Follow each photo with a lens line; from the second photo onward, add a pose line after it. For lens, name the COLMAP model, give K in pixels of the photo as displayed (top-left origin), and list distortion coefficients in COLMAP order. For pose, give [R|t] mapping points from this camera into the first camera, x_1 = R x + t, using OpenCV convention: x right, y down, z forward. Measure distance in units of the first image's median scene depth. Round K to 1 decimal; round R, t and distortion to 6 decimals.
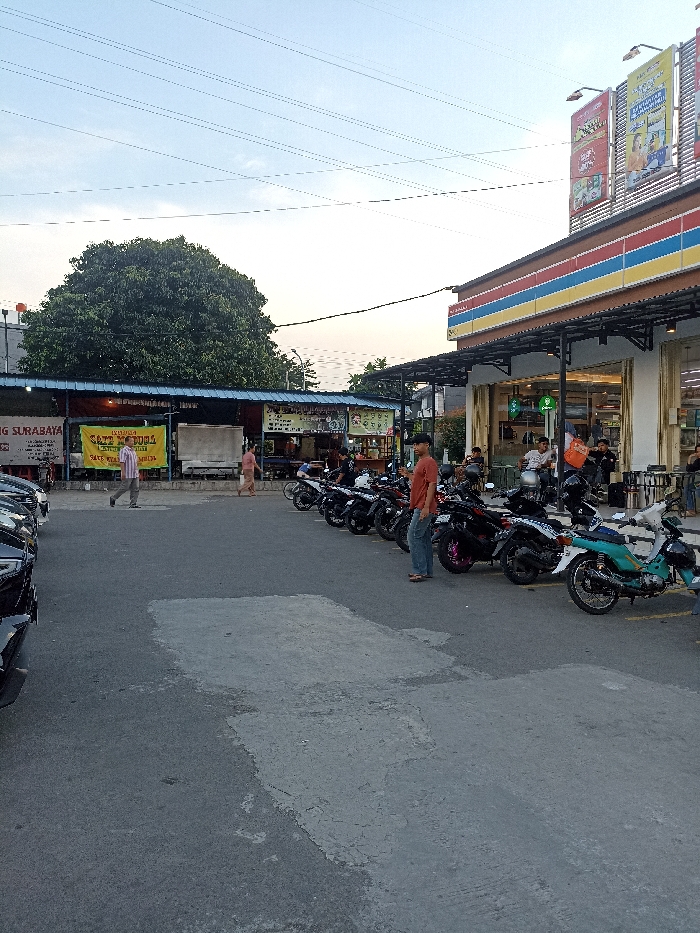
lens RADIAL K [[681.8, 0, 344.9], [0, 681.8, 464.9], [0, 0, 1]] dist [0.069851, -0.069075]
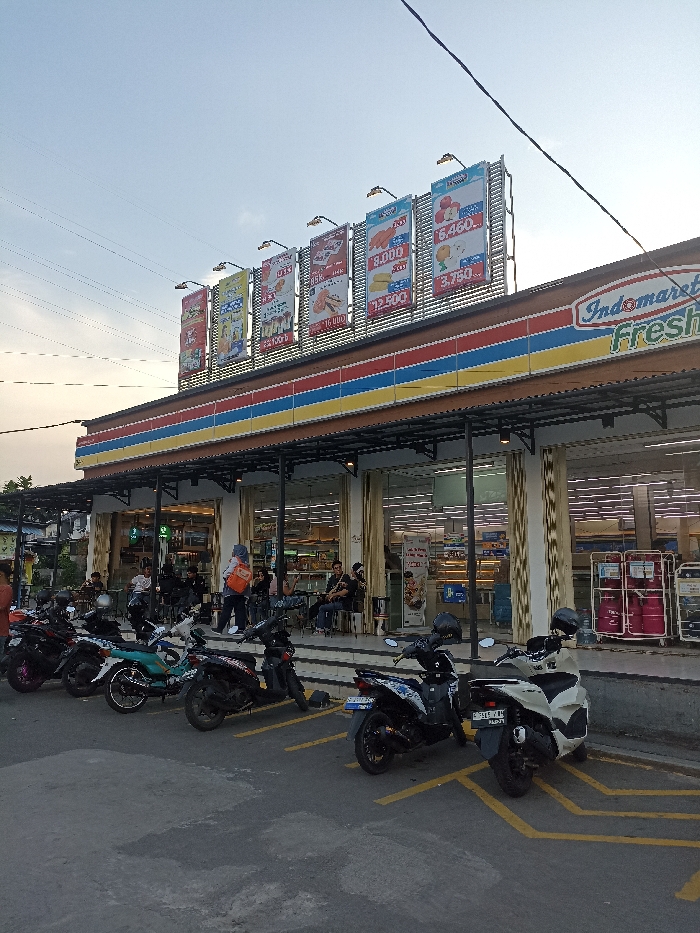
lens RADIAL K [[681.8, 0, 356.8], [0, 681.8, 461.2], [0, 0, 1]] dist [0.069851, -0.069075]
pose [[0.886938, 0.068534, 0.456776, 0.066411], [0.015422, 0.983985, -0.177581, 0.000257], [-0.461632, 0.164548, 0.871677, -0.160834]]
